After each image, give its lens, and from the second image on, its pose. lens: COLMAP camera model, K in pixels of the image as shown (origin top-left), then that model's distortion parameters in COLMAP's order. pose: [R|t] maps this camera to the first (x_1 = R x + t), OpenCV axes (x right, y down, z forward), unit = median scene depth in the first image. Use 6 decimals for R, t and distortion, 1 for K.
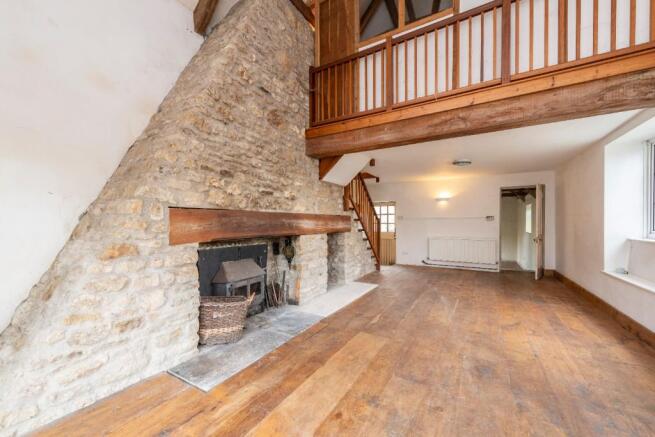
lens RADIAL K [[257.7, 0, 328.7], [0, 257.7, 222.6], [0, 0, 1]] dist [0.001316, 0.000050]
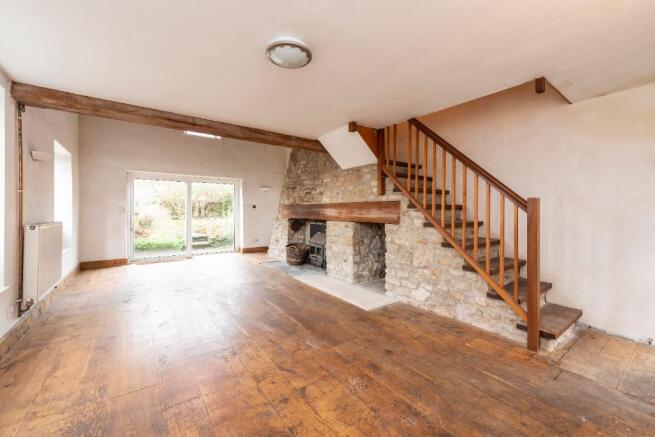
lens RADIAL K [[257.7, 0, 327.8], [0, 257.7, 213.3], [0, 0, 1]] dist [0.001316, 0.000050]
pose [[-0.401654, 0.002779, -0.915787, 1.040729], [-0.006784, 0.999959, 0.006010, 0.004933], [0.915766, 0.008626, -0.401619, 1.499366]]
